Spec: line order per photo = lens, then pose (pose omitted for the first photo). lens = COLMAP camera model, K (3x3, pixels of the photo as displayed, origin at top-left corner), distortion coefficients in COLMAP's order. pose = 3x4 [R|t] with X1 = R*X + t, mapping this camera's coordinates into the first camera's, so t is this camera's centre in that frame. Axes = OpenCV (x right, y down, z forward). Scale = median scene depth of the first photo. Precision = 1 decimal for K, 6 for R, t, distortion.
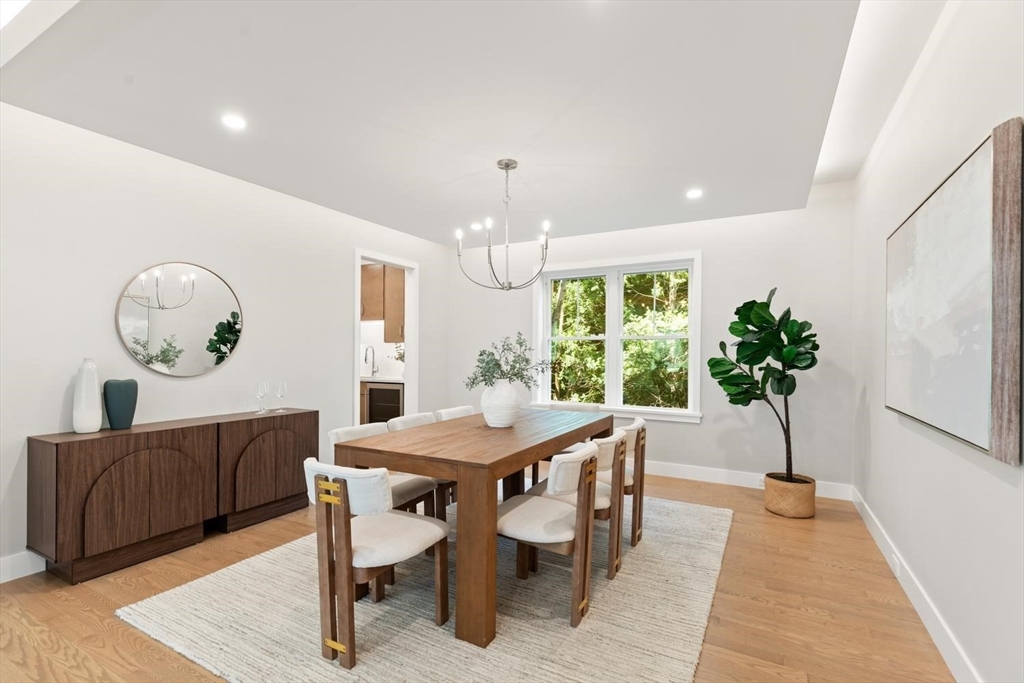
lens RADIAL K [[465.2, 0, 510.1], [0, 465.2, 350.5], [0, 0, 1]] dist [0.009530, -0.001865]
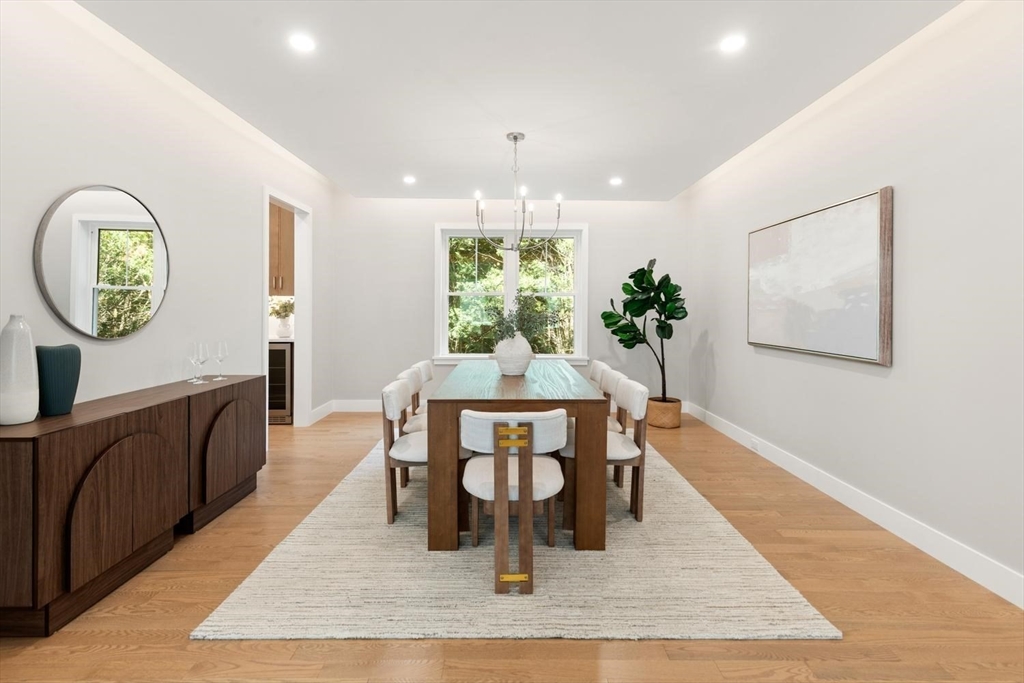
lens RADIAL K [[465.2, 0, 527.0], [0, 465.2, 305.4], [0, 0, 1]] dist [0.009530, -0.001865]
pose [[0.871325, 0.002498, 0.490699, -0.521495], [-0.003048, 0.999995, 0.000322, -0.001023], [-0.490696, -0.001777, 0.871329, 0.024461]]
